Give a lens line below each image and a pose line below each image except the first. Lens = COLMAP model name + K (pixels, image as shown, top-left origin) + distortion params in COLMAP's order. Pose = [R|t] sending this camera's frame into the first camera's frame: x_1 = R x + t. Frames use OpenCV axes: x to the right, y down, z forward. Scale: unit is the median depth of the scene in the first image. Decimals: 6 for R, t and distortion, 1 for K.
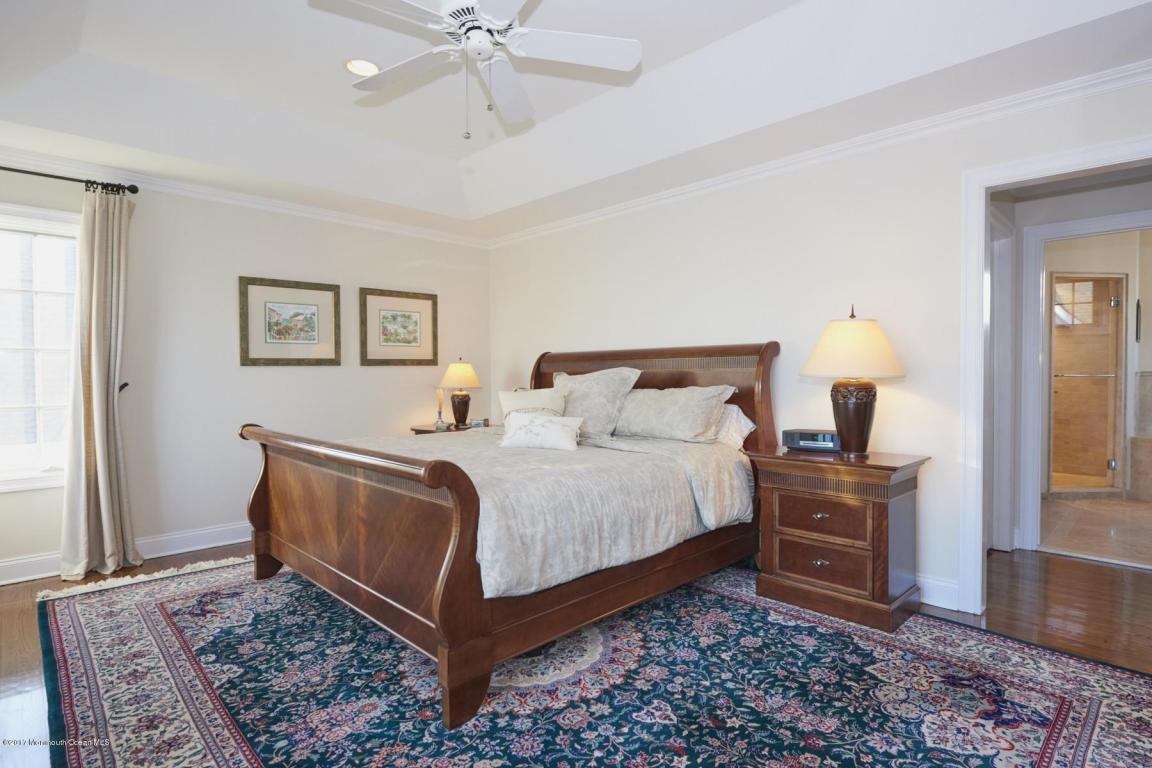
lens RADIAL K [[605.9, 0, 575.4], [0, 605.9, 379.0], [0, 0, 1]] dist [-0.003650, -0.000872]
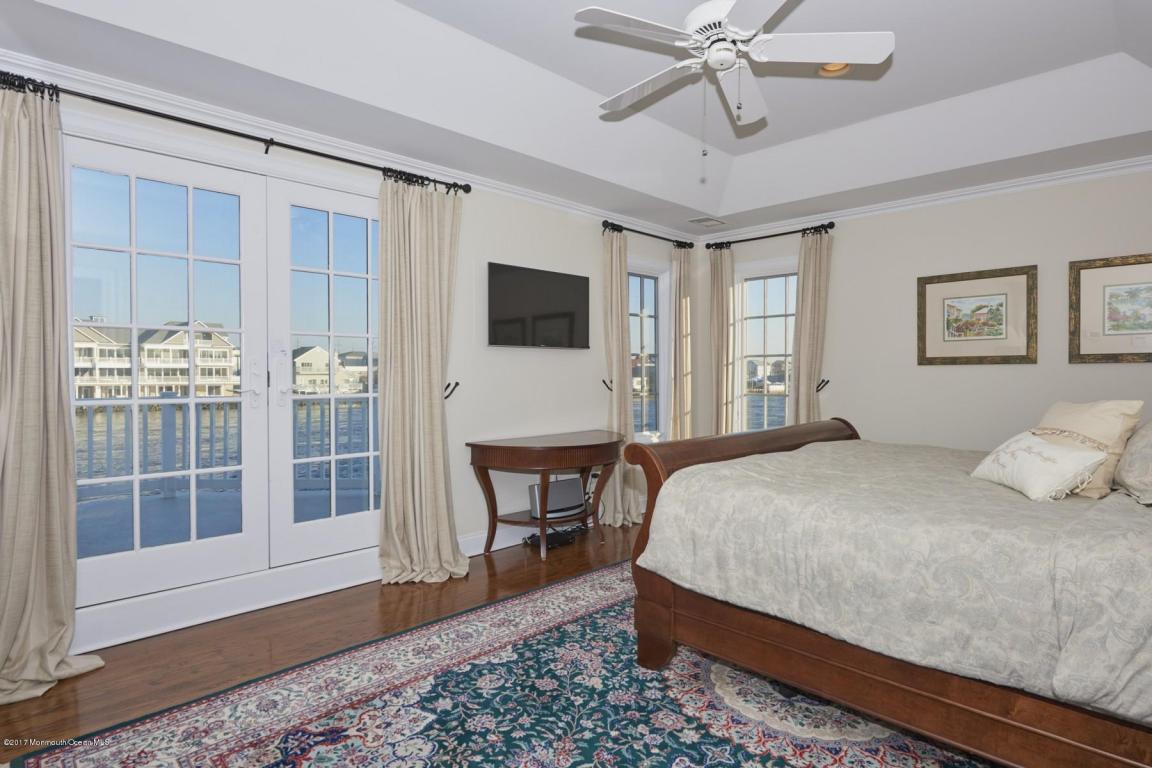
lens RADIAL K [[639.0, 0, 571.9], [0, 639.0, 378.0], [0, 0, 1]] dist [-0.010409, -0.003888]
pose [[-0.030488, 0.009214, -0.999493, 0.577982], [-0.015196, 0.999838, 0.009681, -0.001963], [0.999420, 0.015483, -0.030343, 0.485012]]
